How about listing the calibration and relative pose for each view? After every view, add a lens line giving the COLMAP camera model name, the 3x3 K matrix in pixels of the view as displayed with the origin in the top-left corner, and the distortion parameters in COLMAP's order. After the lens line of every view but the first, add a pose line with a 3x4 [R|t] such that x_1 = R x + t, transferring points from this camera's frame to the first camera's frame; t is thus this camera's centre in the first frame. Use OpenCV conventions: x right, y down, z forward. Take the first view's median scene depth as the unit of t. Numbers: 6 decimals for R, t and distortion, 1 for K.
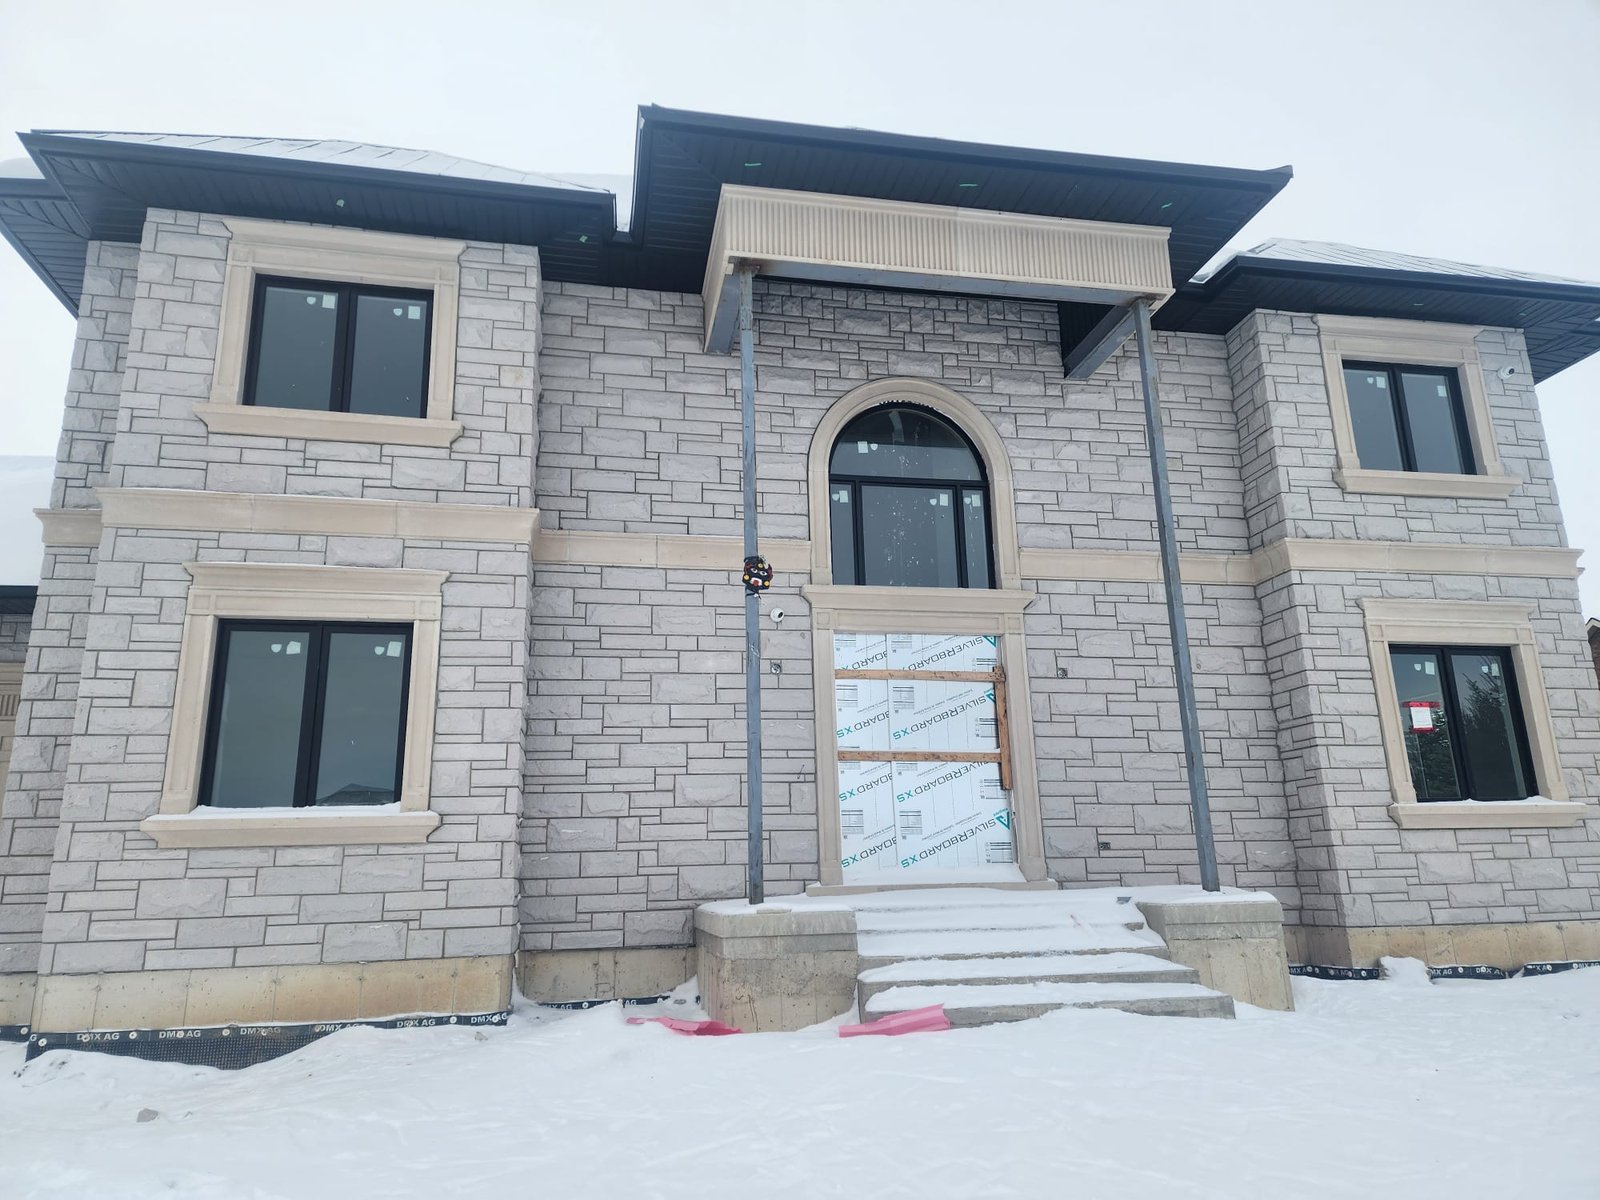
lens RADIAL K [[1051.0, 0, 800.0], [0, 1051.0, 600.0], [0, 0, 1]] dist [0.092324, -0.079555]
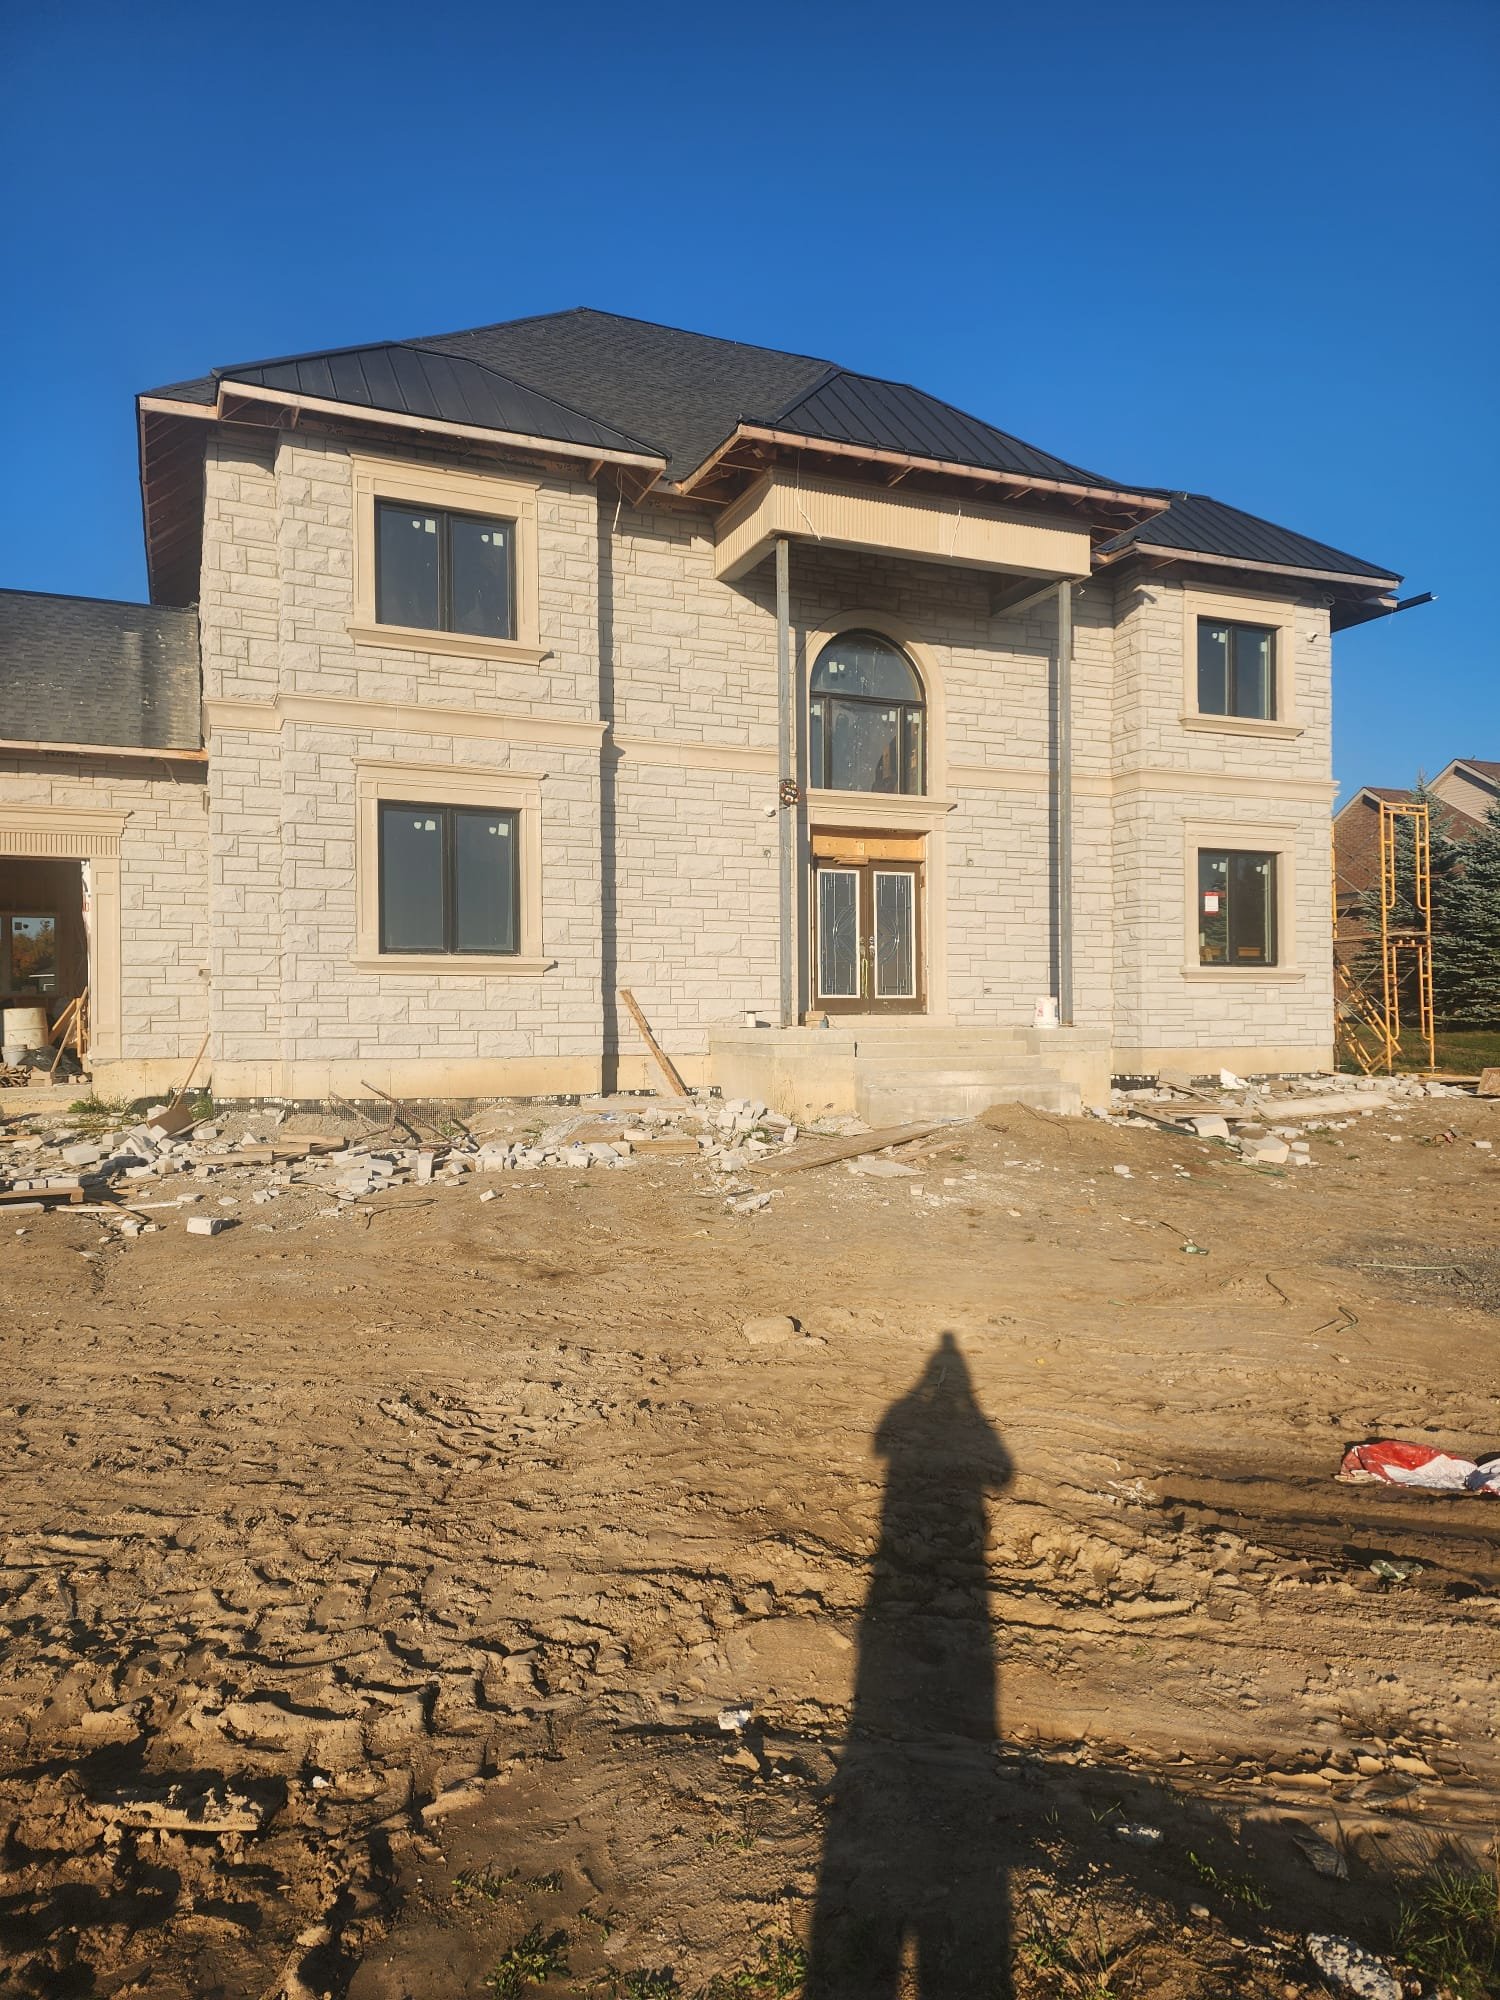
lens RADIAL K [[1313.7, 0, 750.0], [0, 1313.7, 1000.0], [0, 0, 1]] dist [0.092324, -0.079555]
pose [[0.977922, 0.021821, 0.207827, -0.385811], [-0.069878, 0.971429, 0.226809, -0.126970], [-0.196940, -0.236324, 0.951507, -0.585266]]
